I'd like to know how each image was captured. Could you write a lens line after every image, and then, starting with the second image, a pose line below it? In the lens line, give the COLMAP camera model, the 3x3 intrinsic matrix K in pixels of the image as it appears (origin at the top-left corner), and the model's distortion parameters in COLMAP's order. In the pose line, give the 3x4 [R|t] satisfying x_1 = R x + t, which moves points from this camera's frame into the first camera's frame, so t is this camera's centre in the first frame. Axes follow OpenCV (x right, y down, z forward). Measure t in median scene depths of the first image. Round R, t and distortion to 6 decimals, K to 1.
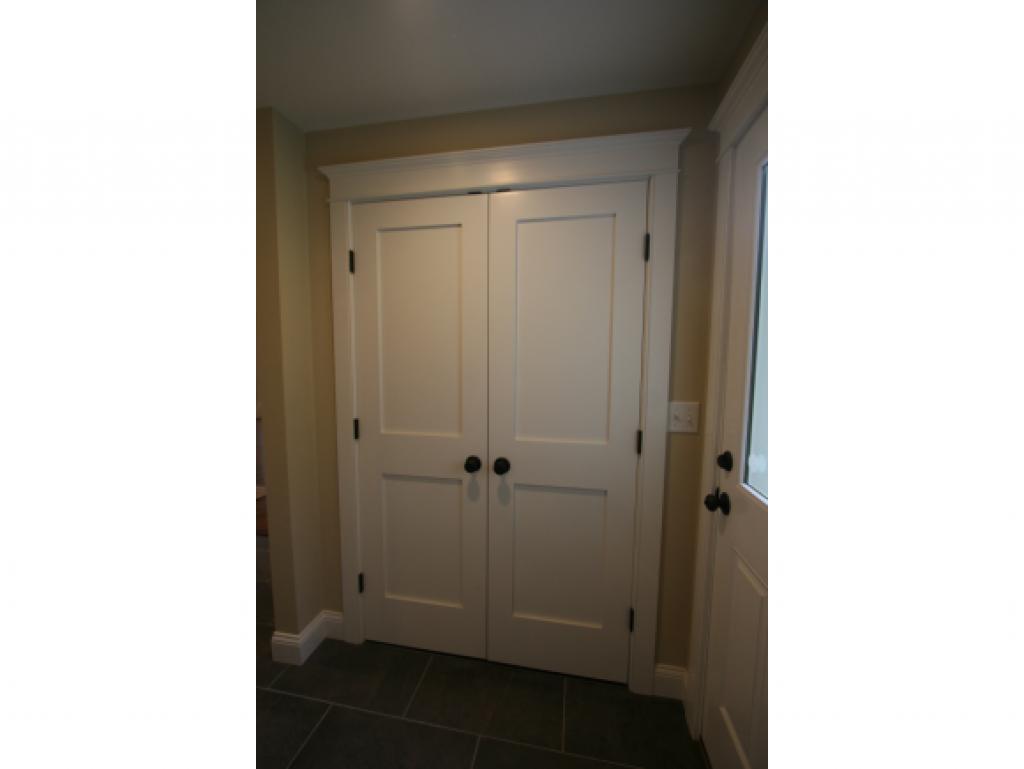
lens RADIAL K [[473.1, 0, 504.7], [0, 473.1, 384.4], [0, 0, 1]] dist [-0.009074, -0.001162]
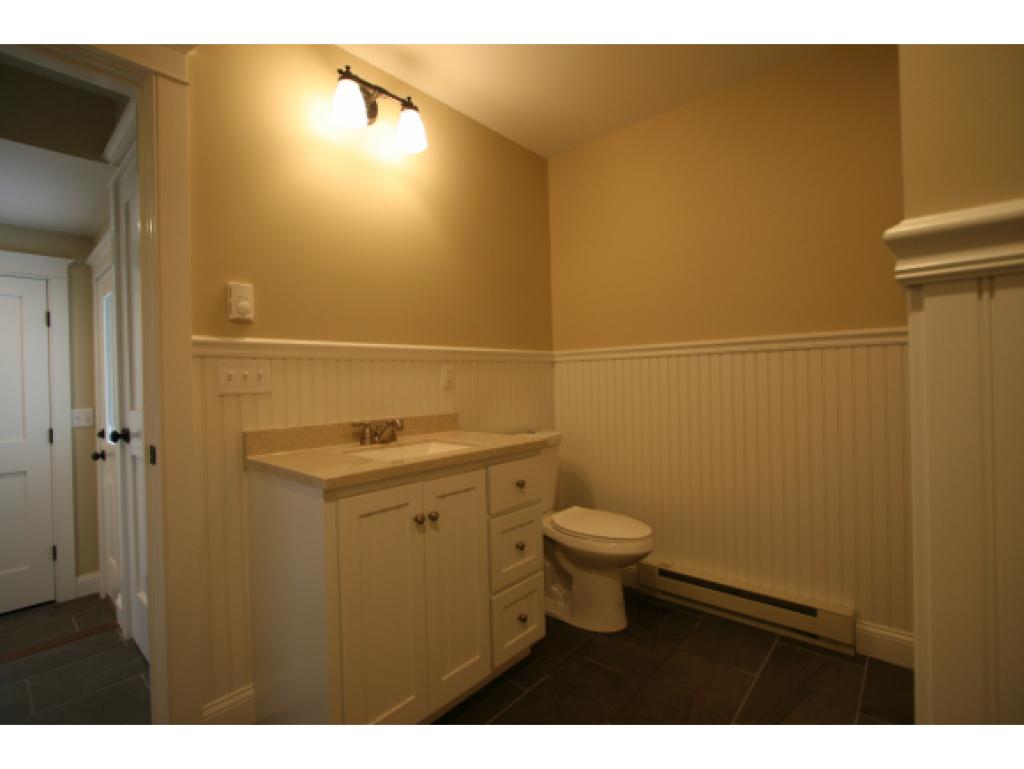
lens RADIAL K [[473.1, 0, 506.0], [0, 473.1, 387.2], [0, 0, 1]] dist [-0.009074, -0.001162]
pose [[0.464376, -0.027091, 0.885224, -0.413883], [0.116509, 0.992714, -0.030739, 0.191092], [-0.877941, 0.117410, 0.464148, -1.149612]]
